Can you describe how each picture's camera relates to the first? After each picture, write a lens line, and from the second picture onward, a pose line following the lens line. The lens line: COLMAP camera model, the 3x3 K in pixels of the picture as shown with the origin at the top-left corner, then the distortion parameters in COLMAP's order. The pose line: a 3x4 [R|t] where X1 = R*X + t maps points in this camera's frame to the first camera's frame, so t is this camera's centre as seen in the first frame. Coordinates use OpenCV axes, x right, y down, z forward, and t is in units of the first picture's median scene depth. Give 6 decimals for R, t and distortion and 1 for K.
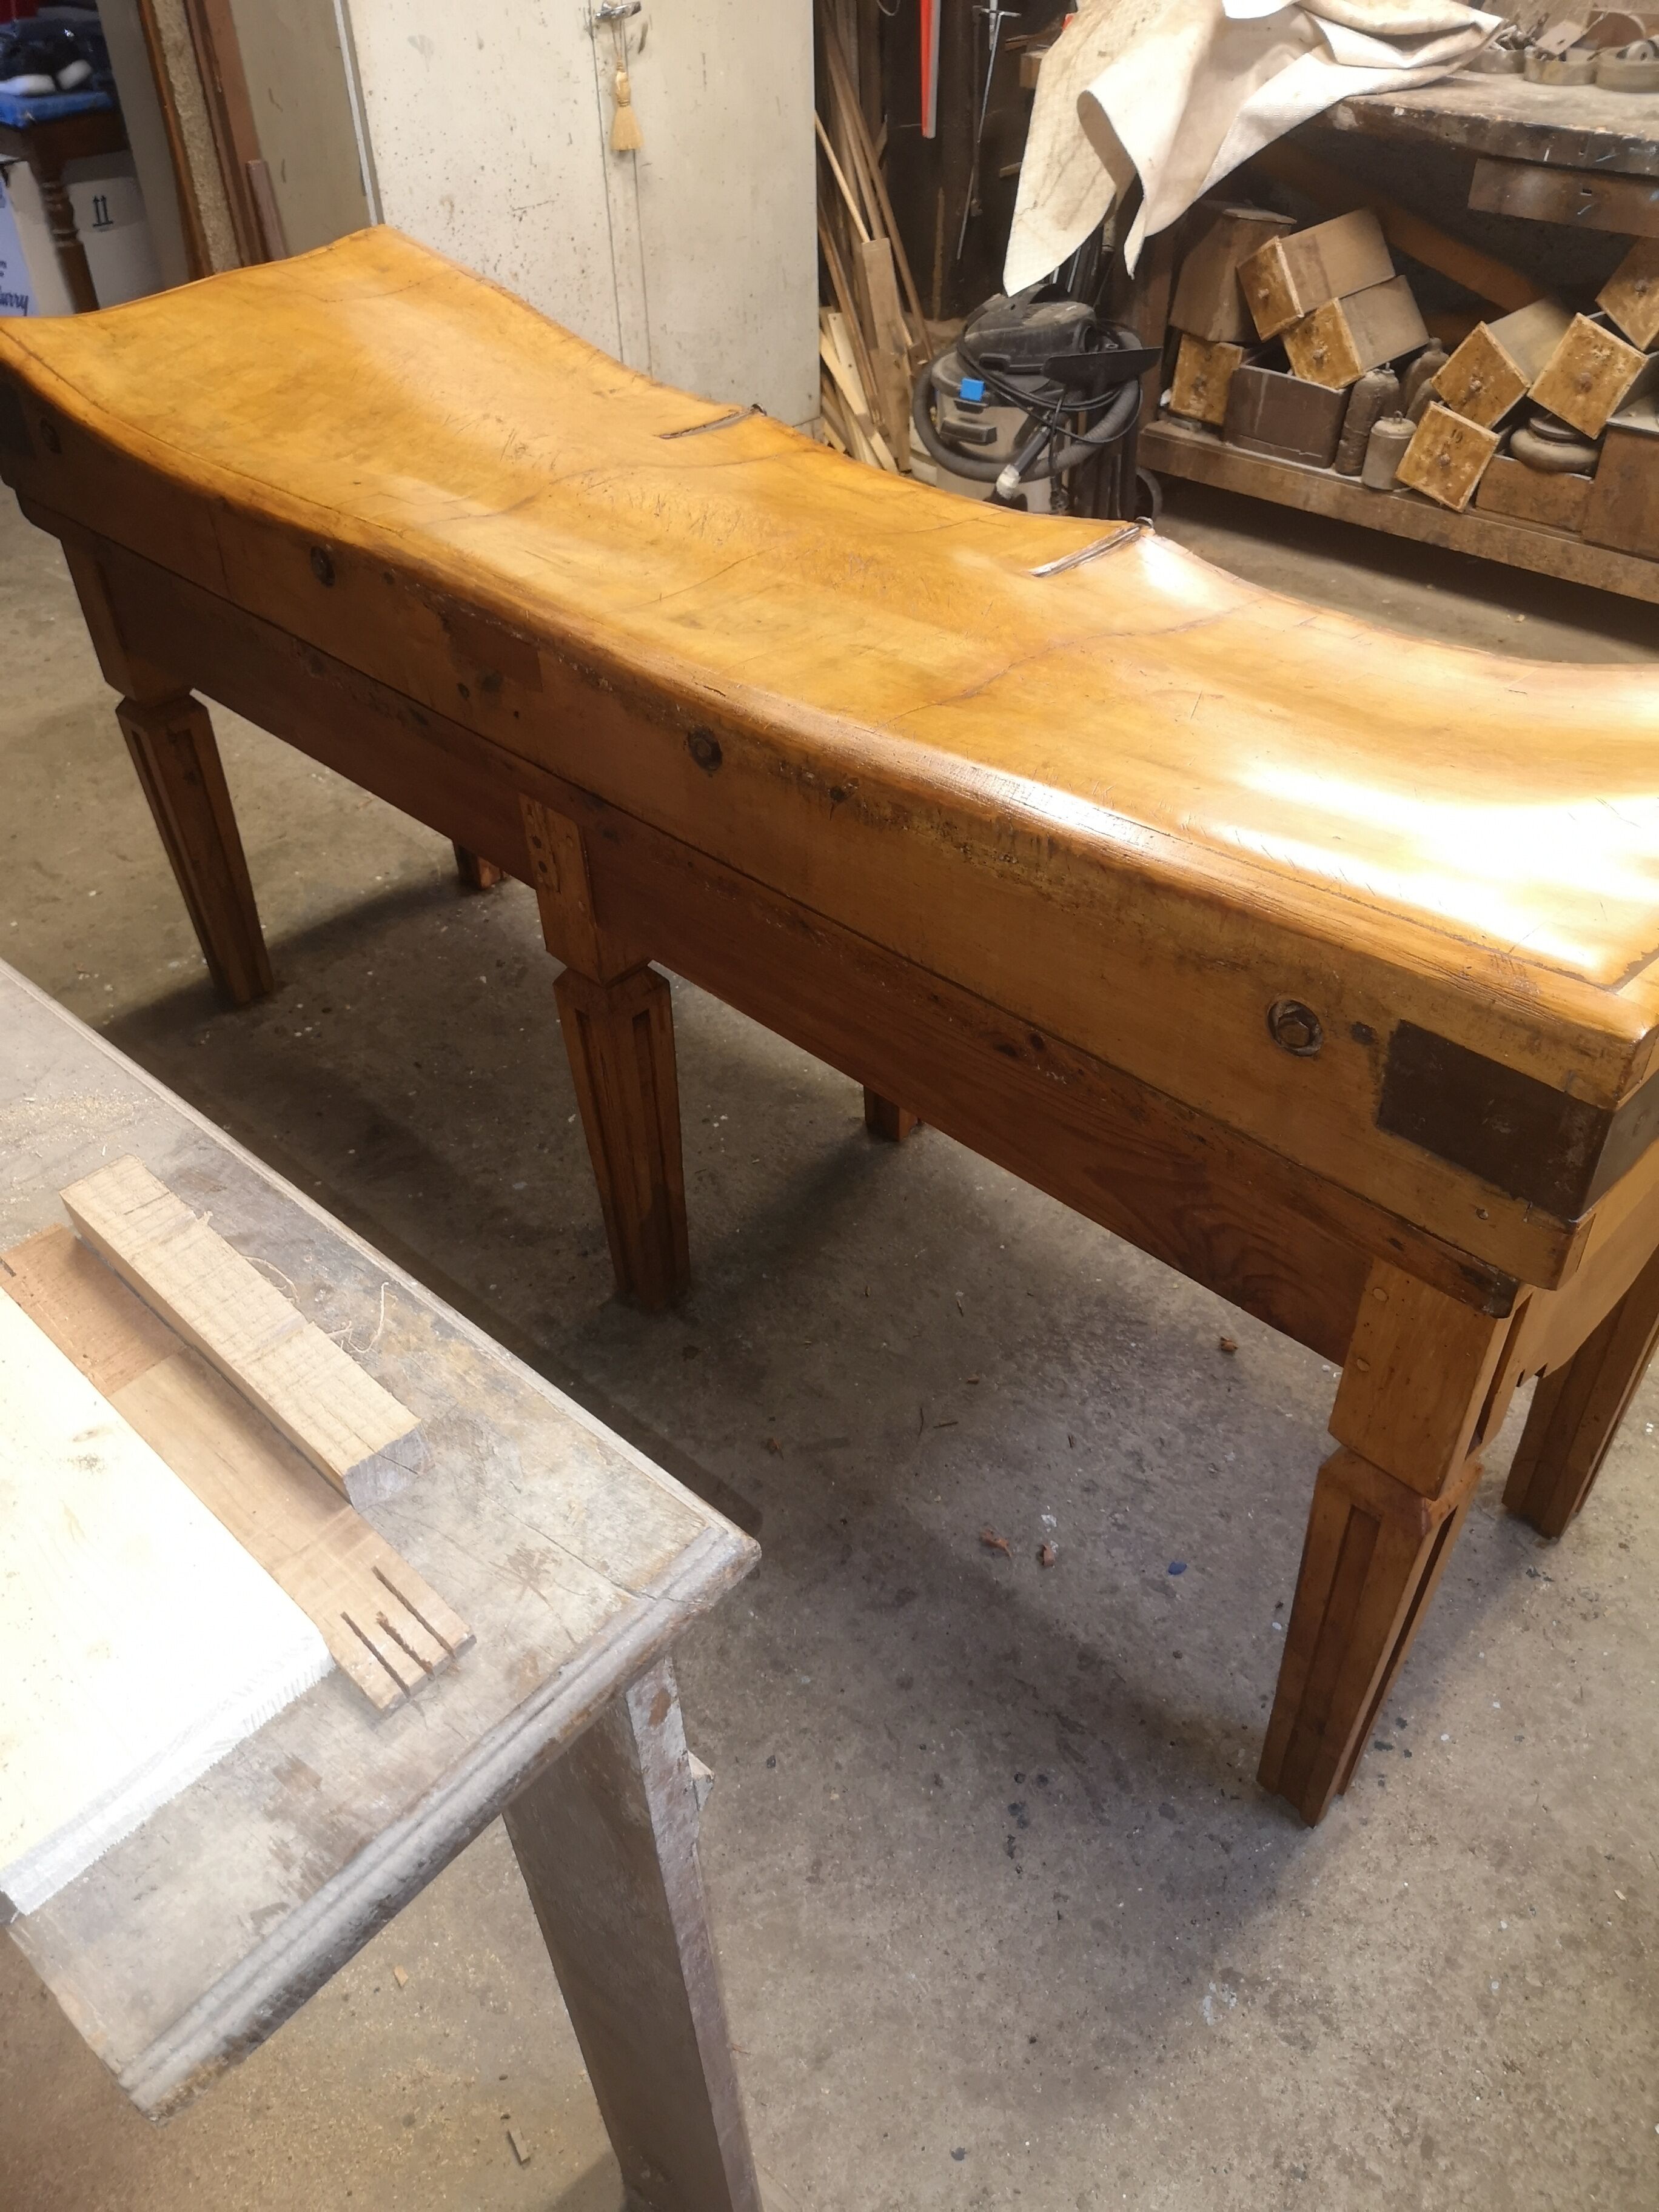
lens RADIAL K [[1699.5, 0, 835.6], [0, 1699.5, 1092.5], [0, 0, 1]] dist [0.063355, -0.072519]
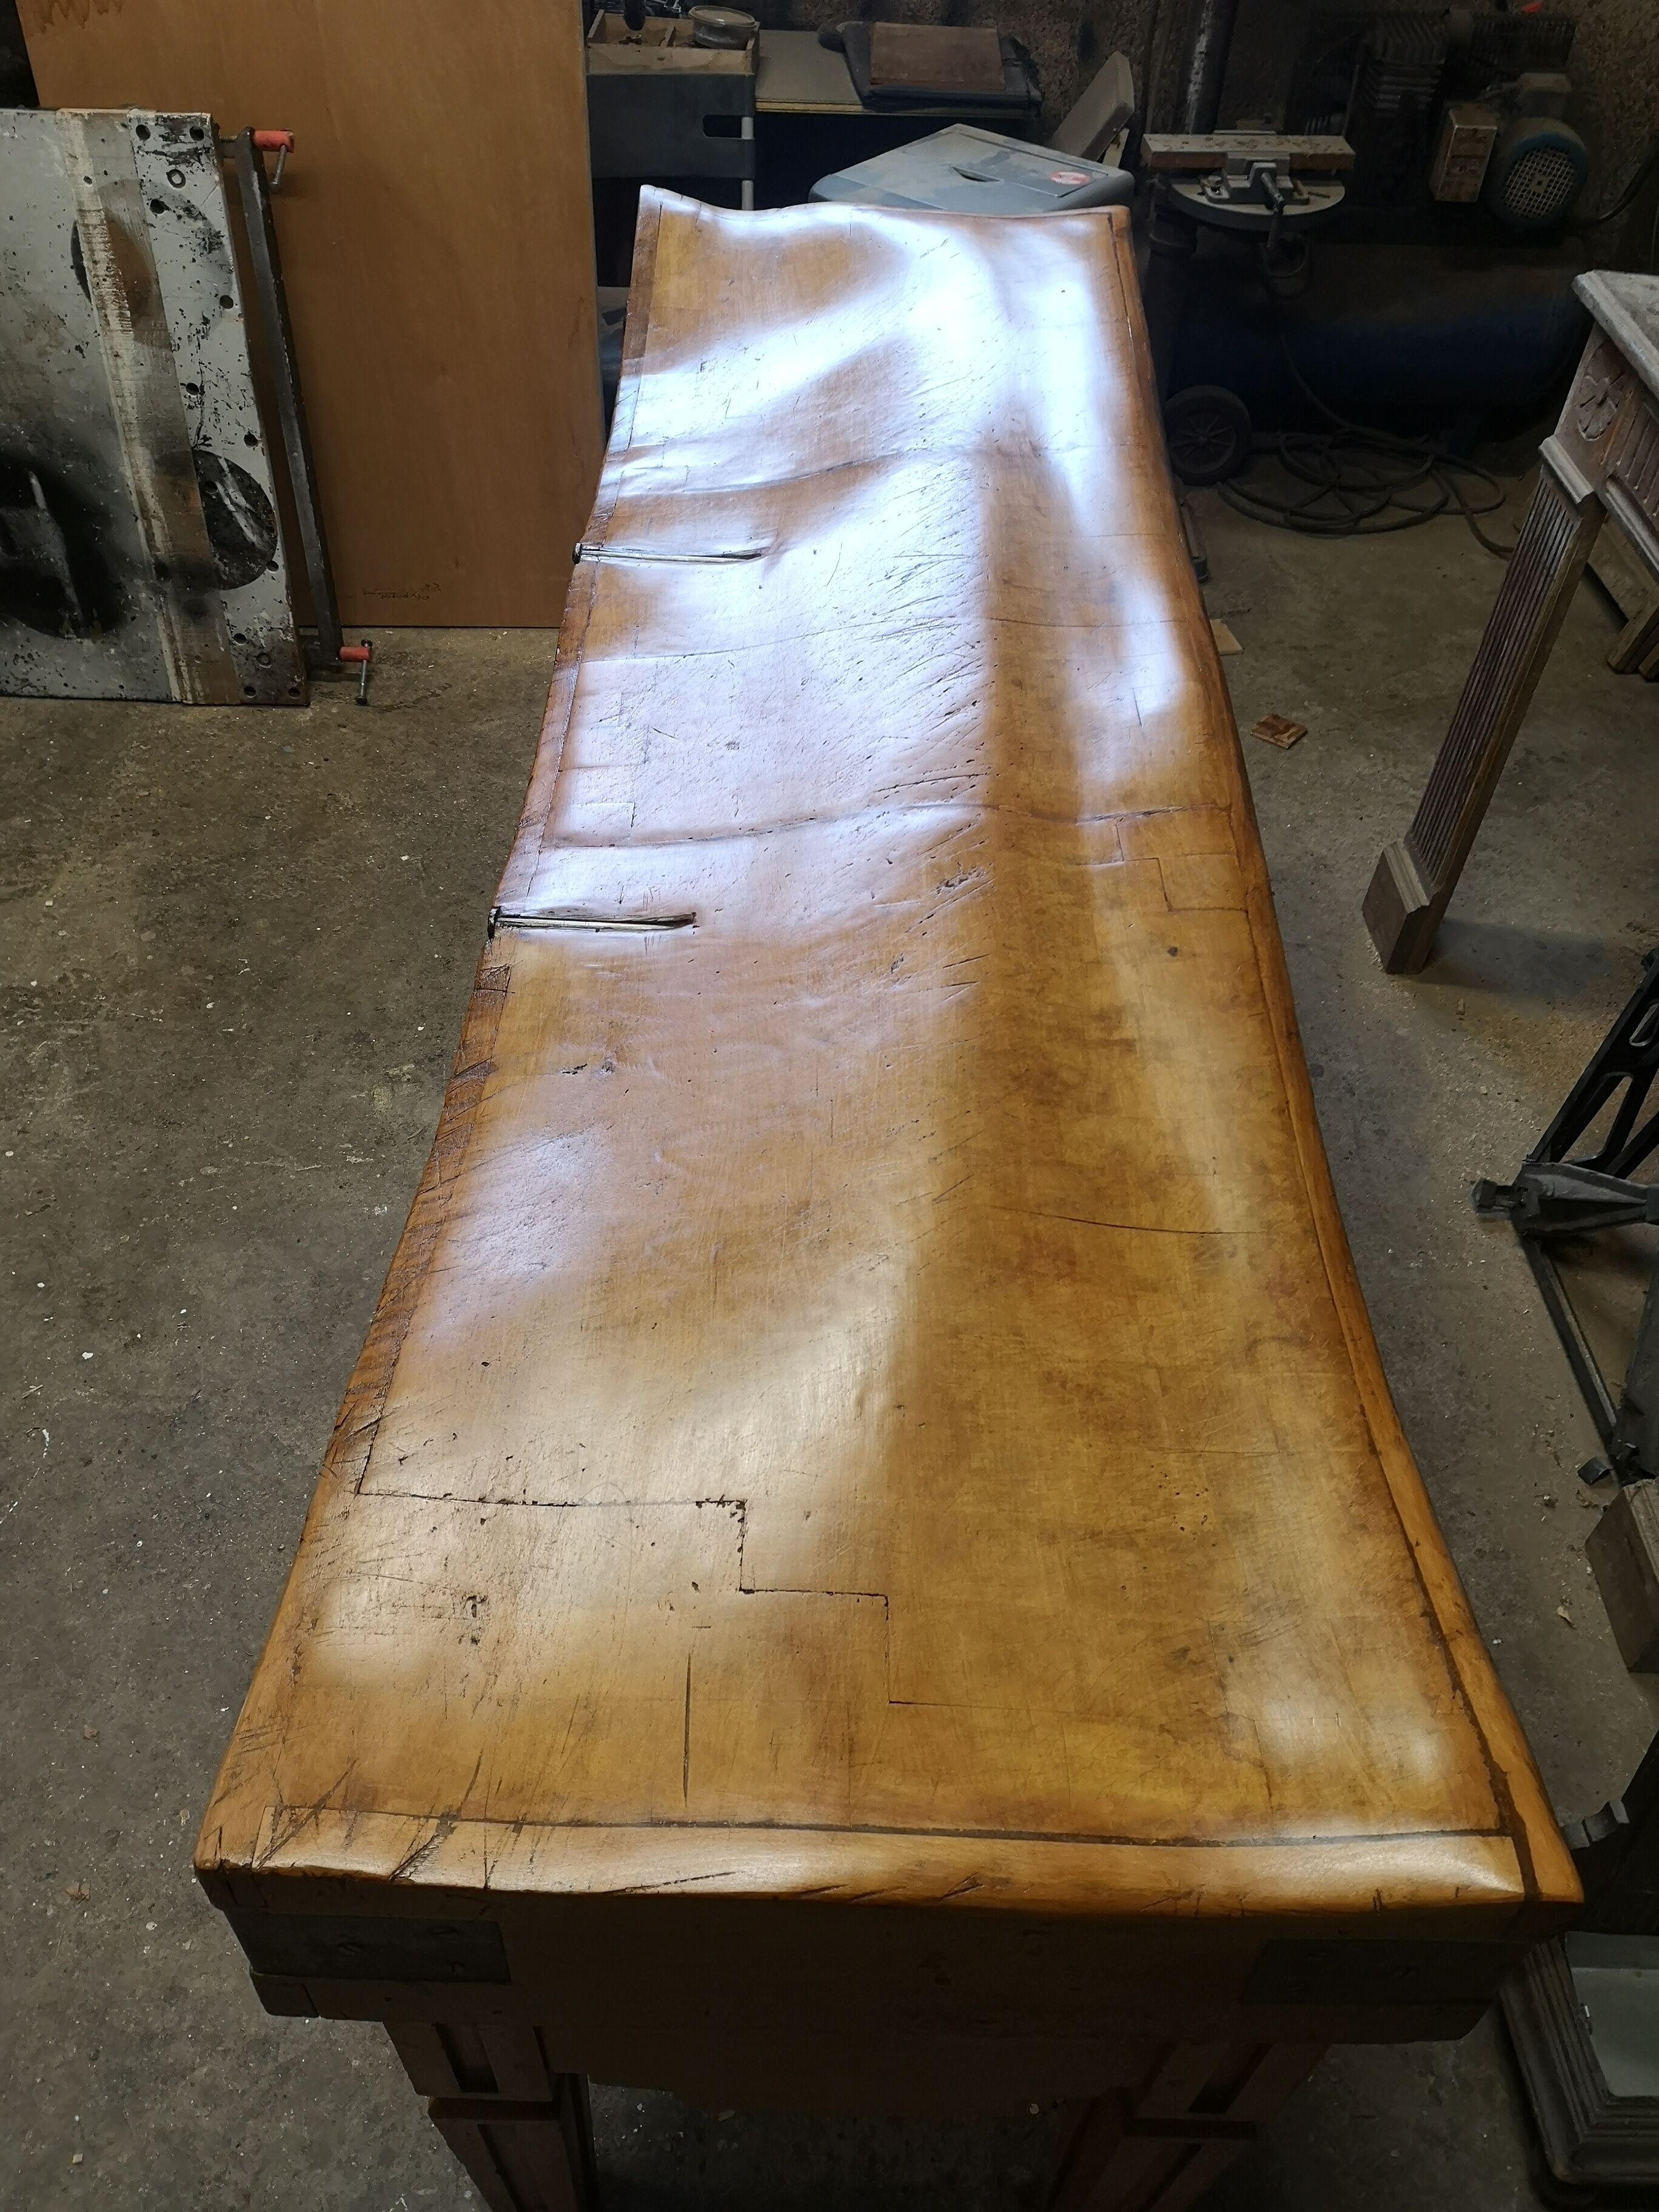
lens RADIAL K [[1756.5, 0, 842.6], [0, 1756.5, 1100.4], [0, 0, 1]] dist [0.008288, -0.020591]
pose [[-0.687046, -0.526126, 0.501158, -0.278735], [0.438318, 0.249999, 0.863353, -0.493808], [-0.579521, 0.812830, 0.058849, 0.515556]]
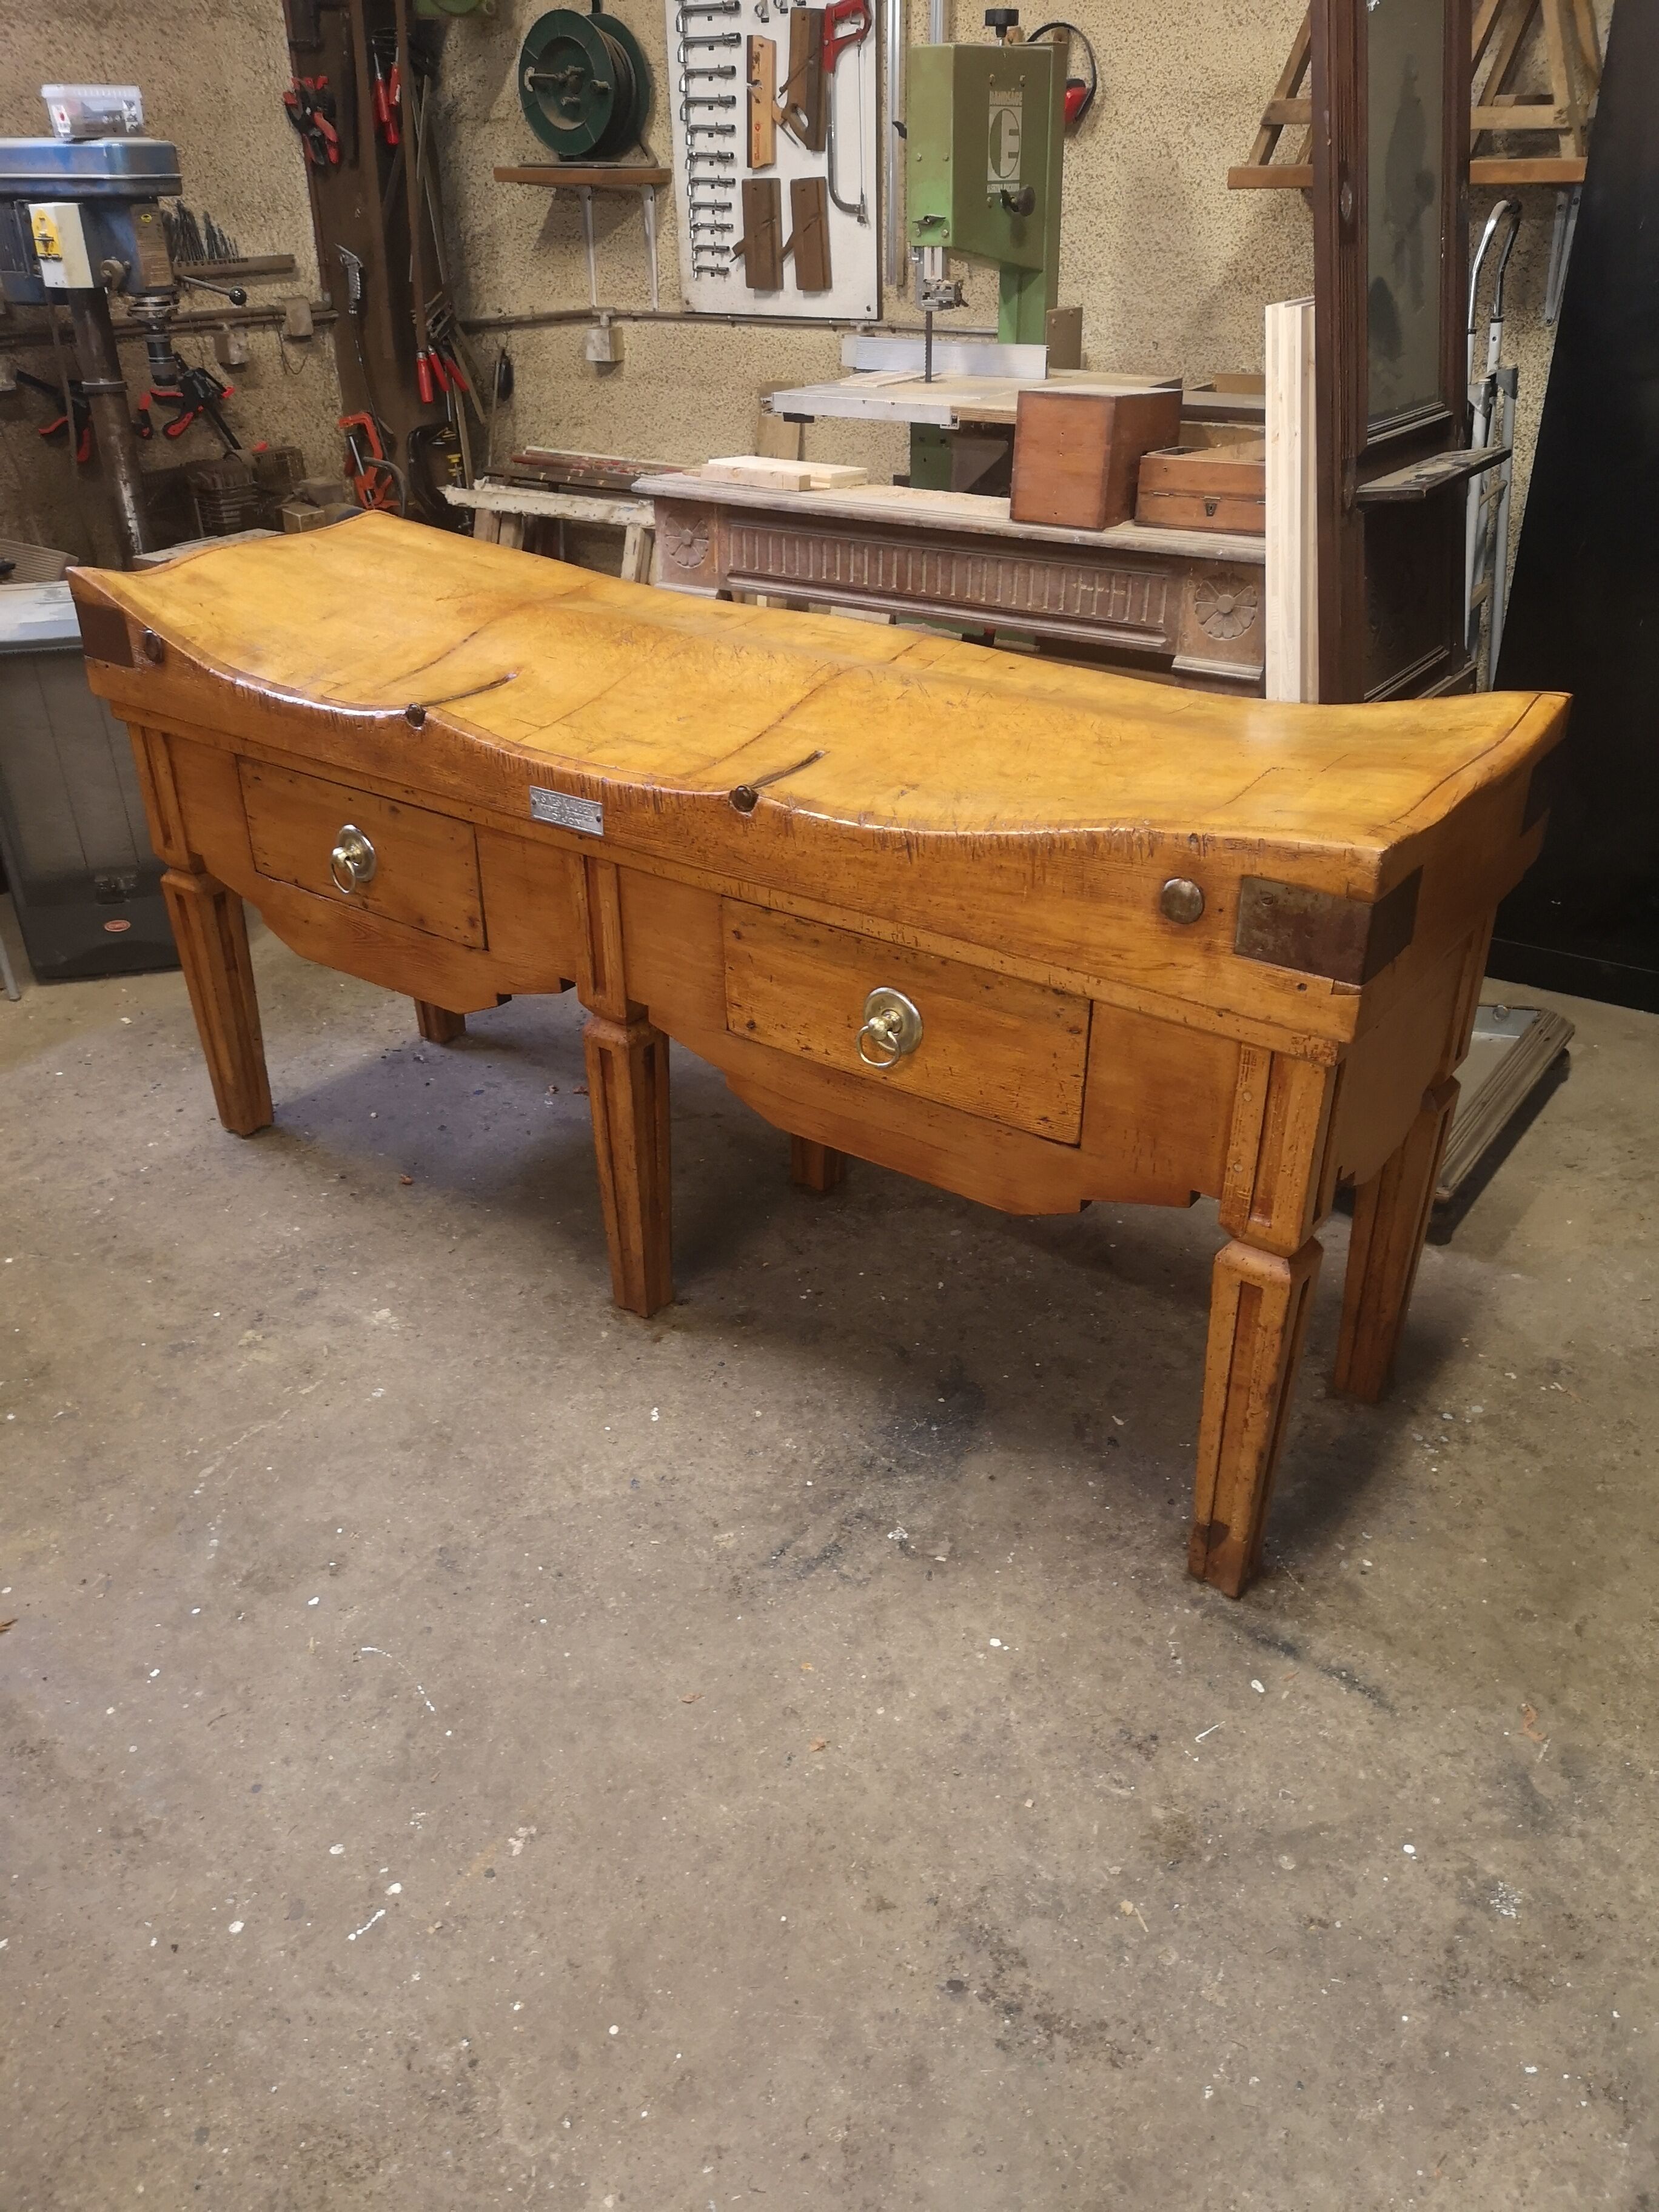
lens RADIAL K [[1699.5, 0, 835.6], [0, 1699.5, 1092.5], [0, 0, 1]] dist [0.063355, -0.072519]
pose [[-0.988985, 0.091580, -0.116287, 0.018885], [-0.073054, 0.381276, 0.921570, -0.681064], [0.128735, 0.919914, -0.370386, 0.840172]]
